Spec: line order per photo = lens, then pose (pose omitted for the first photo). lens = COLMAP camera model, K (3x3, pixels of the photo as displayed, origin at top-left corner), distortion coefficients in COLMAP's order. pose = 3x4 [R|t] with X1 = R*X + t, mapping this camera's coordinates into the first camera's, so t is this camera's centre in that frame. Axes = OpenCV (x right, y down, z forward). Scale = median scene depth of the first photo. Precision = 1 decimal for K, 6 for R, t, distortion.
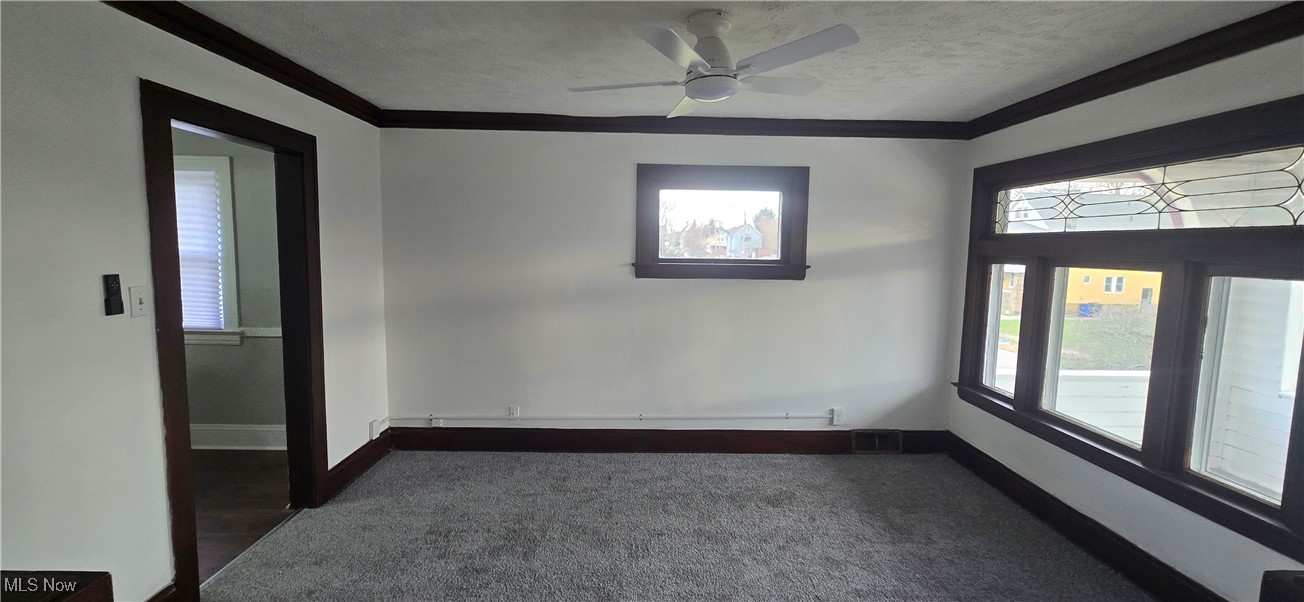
lens RADIAL K [[534.4, 0, 652.0], [0, 534.4, 301.0], [0, 0, 1]] dist [0.001416, 0.000521]
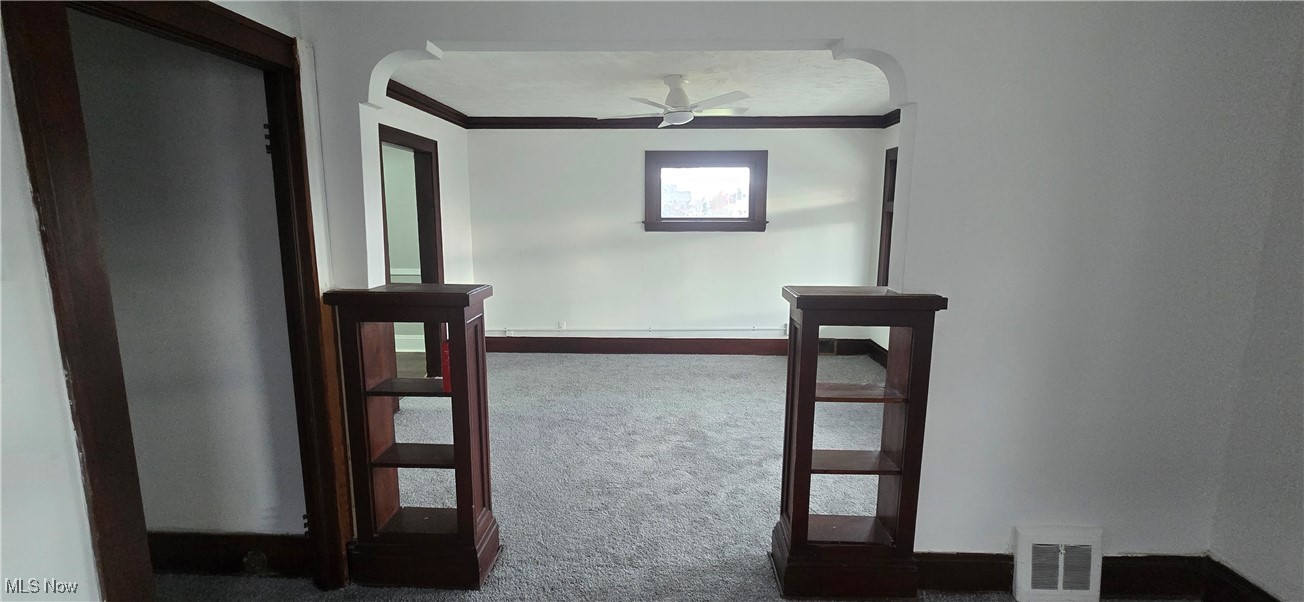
lens RADIAL K [[508.0, 0, 650.8], [0, 508.0, 285.0], [0, 0, 1]] dist [-0.000197, 0.000073]
pose [[0.998815, -0.007409, -0.048091, 0.050108], [0.009262, 0.999218, 0.038437, 0.048574], [0.047769, -0.038837, 0.998103, -0.367778]]
